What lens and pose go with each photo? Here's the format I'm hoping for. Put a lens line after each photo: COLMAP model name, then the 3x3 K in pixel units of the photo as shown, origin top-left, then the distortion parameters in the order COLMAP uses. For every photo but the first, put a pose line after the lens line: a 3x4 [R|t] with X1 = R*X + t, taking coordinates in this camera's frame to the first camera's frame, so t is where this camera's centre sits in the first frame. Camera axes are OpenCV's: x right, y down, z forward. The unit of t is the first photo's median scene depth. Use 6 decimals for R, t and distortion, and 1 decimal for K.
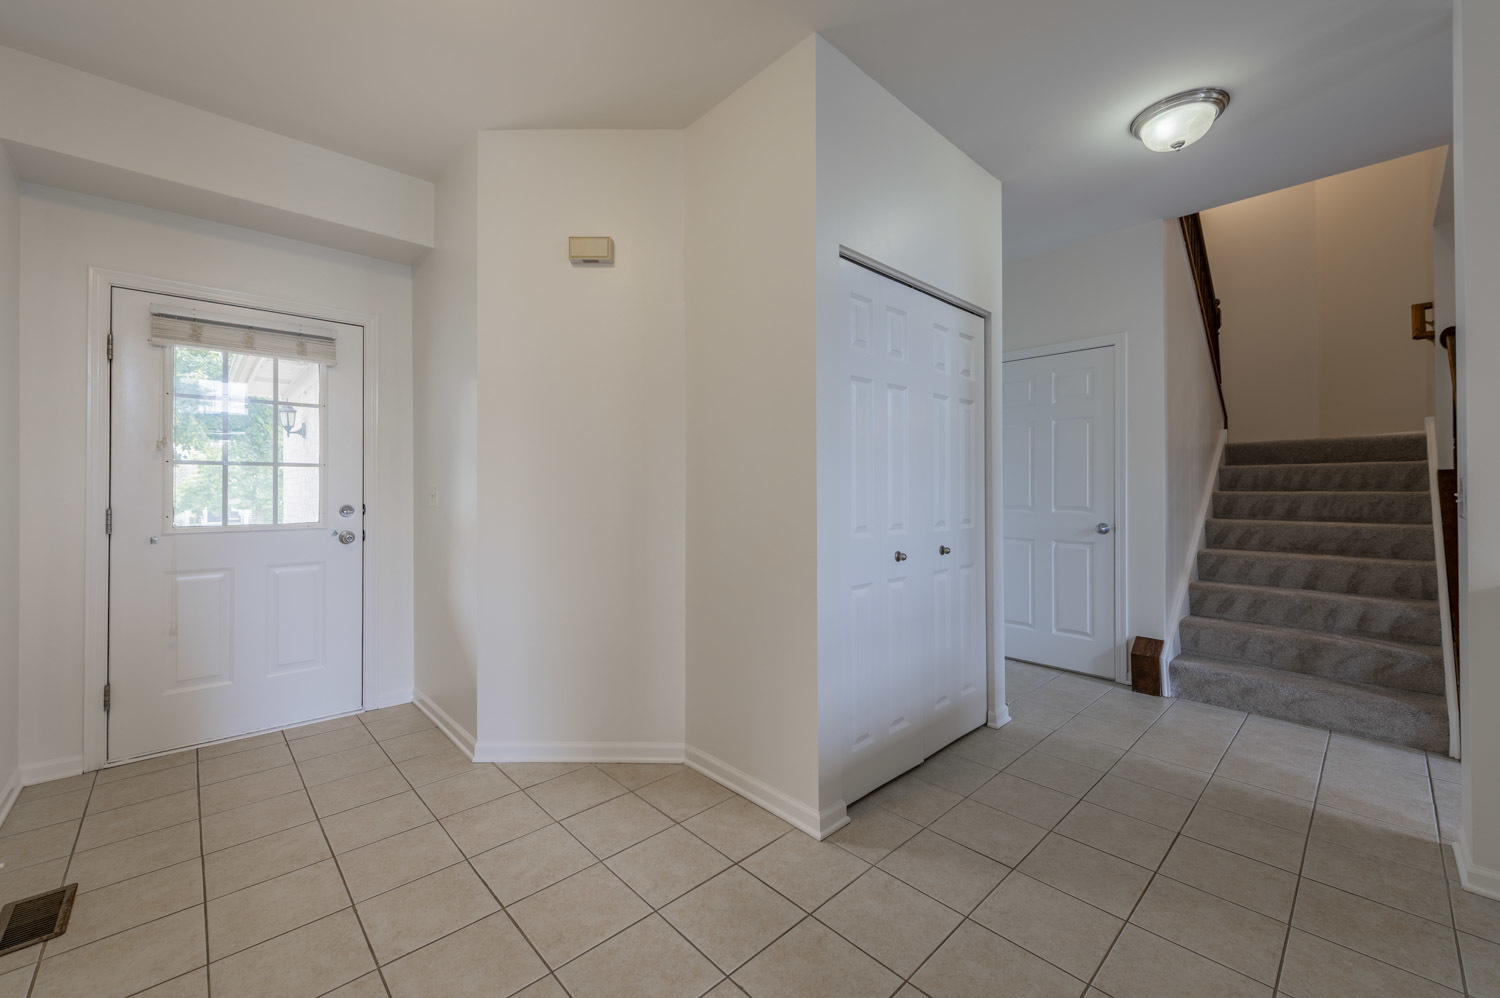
lens RADIAL K [[585.5, 0, 748.2], [0, 585.5, 509.1], [0, 0, 1]] dist [0.009260, -0.003908]
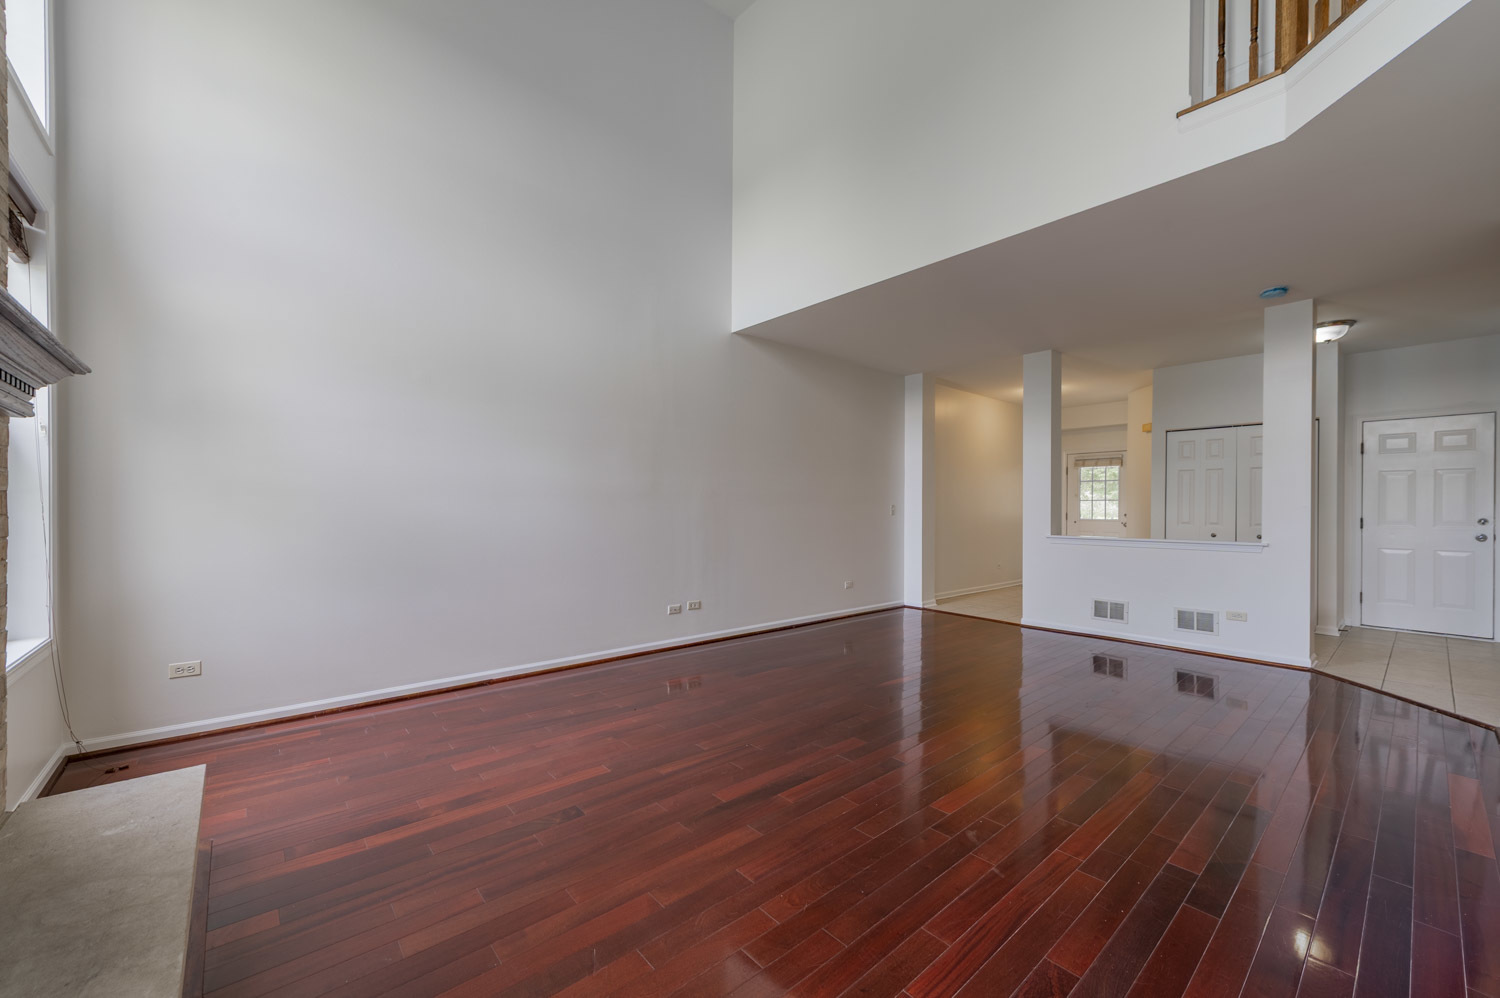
lens RADIAL K [[585.5, 0, 748.2], [0, 585.5, 509.1], [0, 0, 1]] dist [0.009260, -0.003908]
pose [[-0.031029, 0.006264, -0.999499, 2.465505], [-0.019253, 0.999791, 0.006864, -0.012346], [0.999333, 0.019456, -0.030902, -0.833488]]
